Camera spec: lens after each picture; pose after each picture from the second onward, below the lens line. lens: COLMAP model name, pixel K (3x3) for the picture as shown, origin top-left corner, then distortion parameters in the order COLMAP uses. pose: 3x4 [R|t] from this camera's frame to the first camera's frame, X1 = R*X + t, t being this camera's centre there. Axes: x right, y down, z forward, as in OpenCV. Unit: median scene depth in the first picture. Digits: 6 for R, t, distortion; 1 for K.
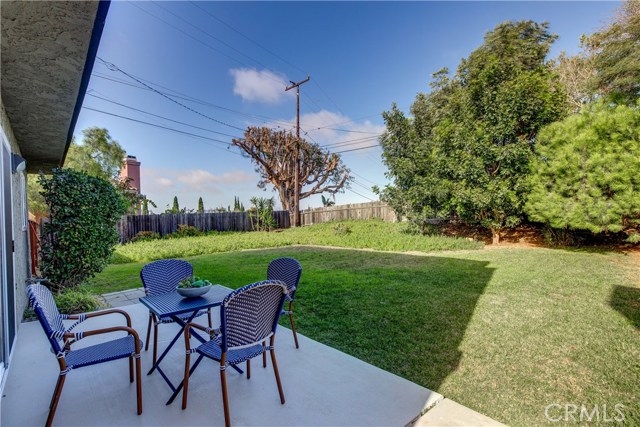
lens RADIAL K [[292.1, 0, 320.6], [0, 292.1, 216.7], [0, 0, 1]] dist [0.011271, -0.000711]
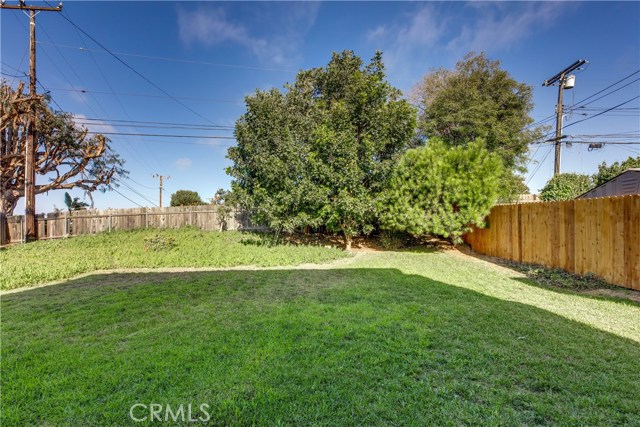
lens RADIAL K [[292.1, 0, 323.9], [0, 292.1, 218.1], [0, 0, 1]] dist [0.011271, -0.000711]
pose [[0.679774, 0.023588, 0.733042, -0.110758], [-0.004700, 0.999602, -0.027808, 0.001771], [-0.733406, 0.015458, 0.679615, 0.139455]]
